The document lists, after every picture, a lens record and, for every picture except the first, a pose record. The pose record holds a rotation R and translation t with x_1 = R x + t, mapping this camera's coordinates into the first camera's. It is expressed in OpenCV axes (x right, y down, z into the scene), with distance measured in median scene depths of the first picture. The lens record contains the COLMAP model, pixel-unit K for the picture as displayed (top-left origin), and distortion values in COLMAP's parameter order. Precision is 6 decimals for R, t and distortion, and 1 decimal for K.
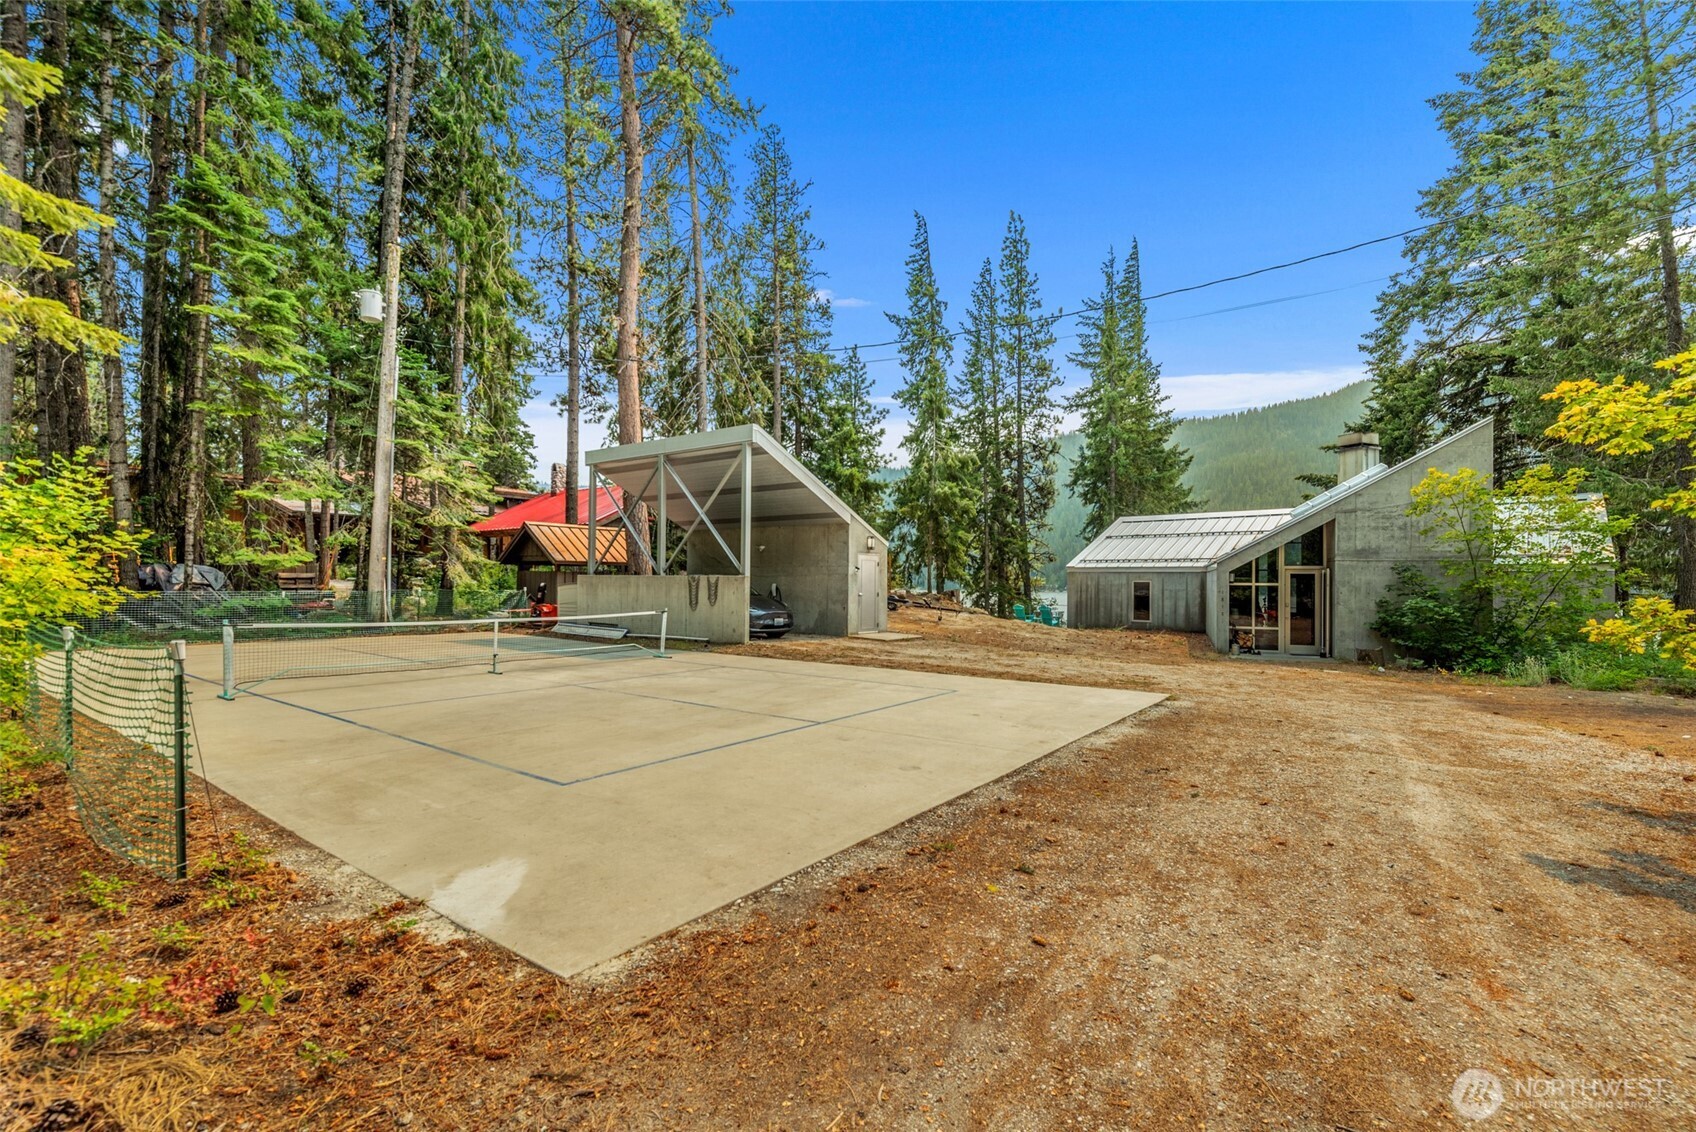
lens RADIAL K [[736.3, 0, 852.3], [0, 736.3, 572.2], [0, 0, 1]] dist [0.000396, -0.000511]
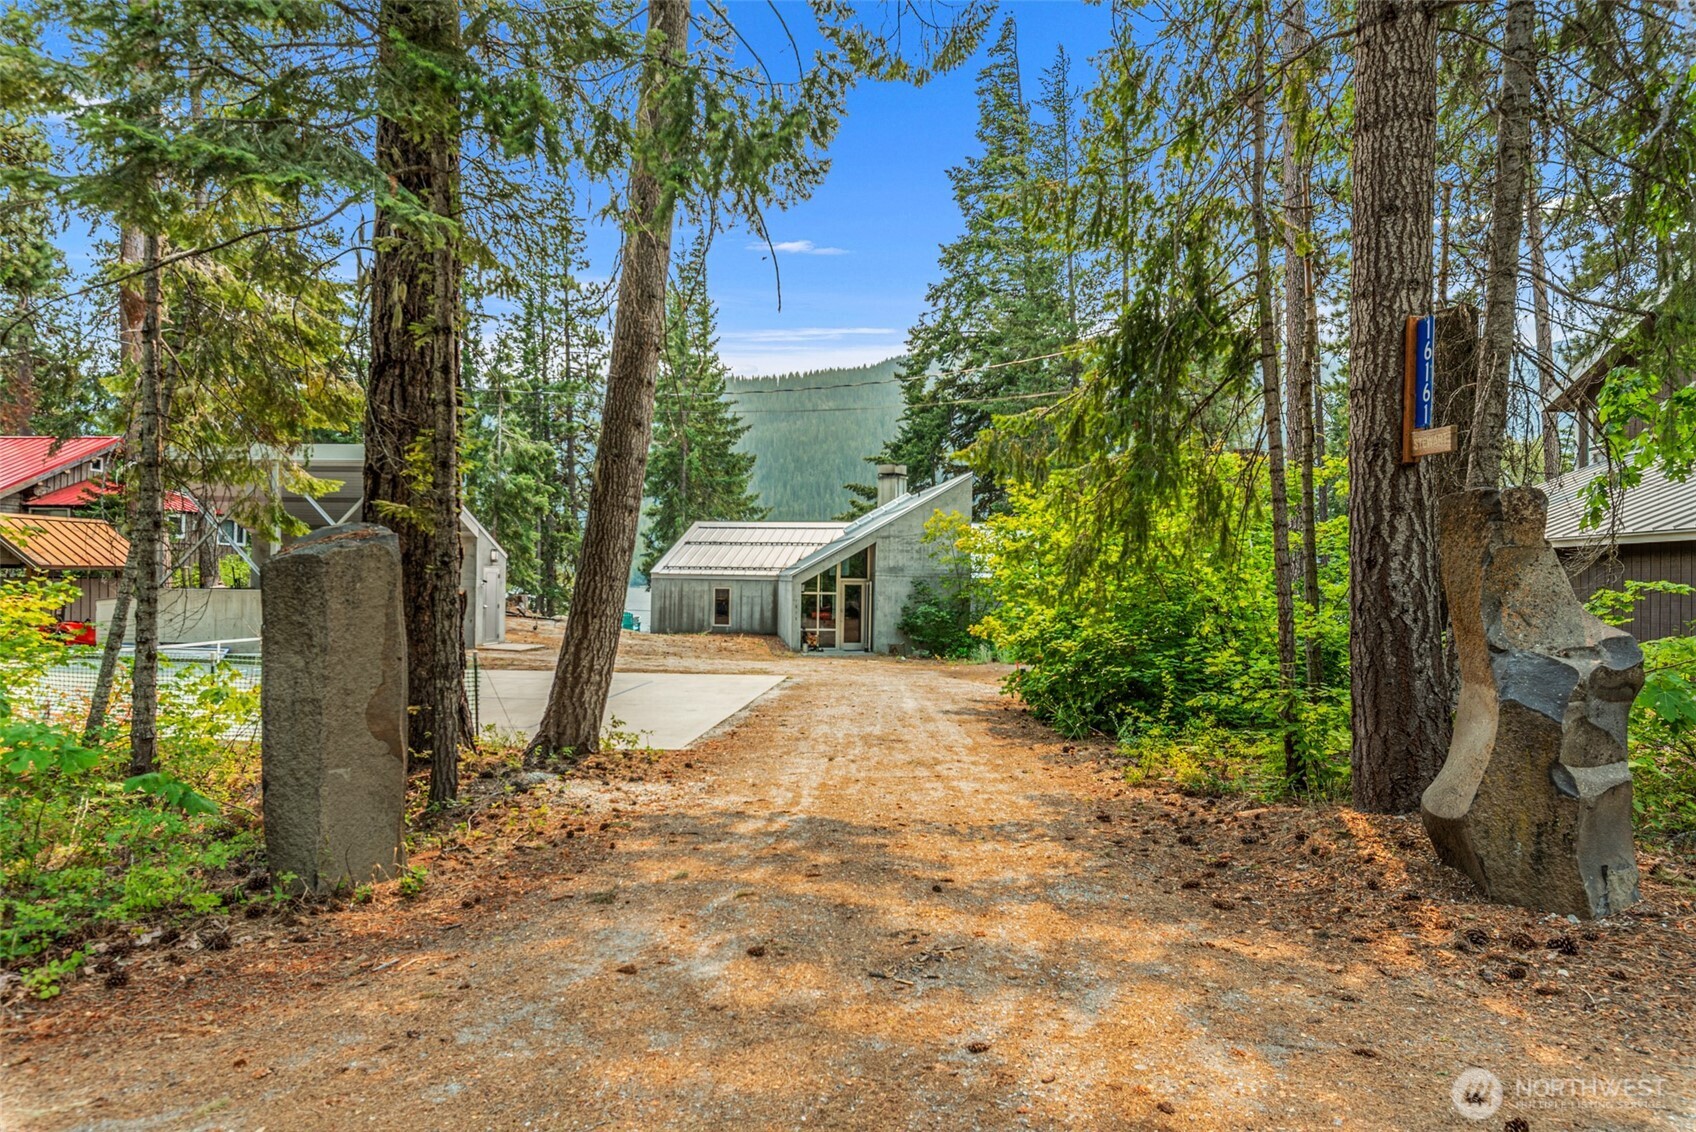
lens RADIAL K [[976.5, 0, 848.0], [0, 976.5, 566.0], [0, 0, 1]] dist [-0.000063, -0.000015]
pose [[0.849069, 0.008550, 0.528213, -0.210631], [-0.012804, 0.999908, 0.004396, -0.029461], [-0.528127, -0.010496, 0.849101, -0.310940]]
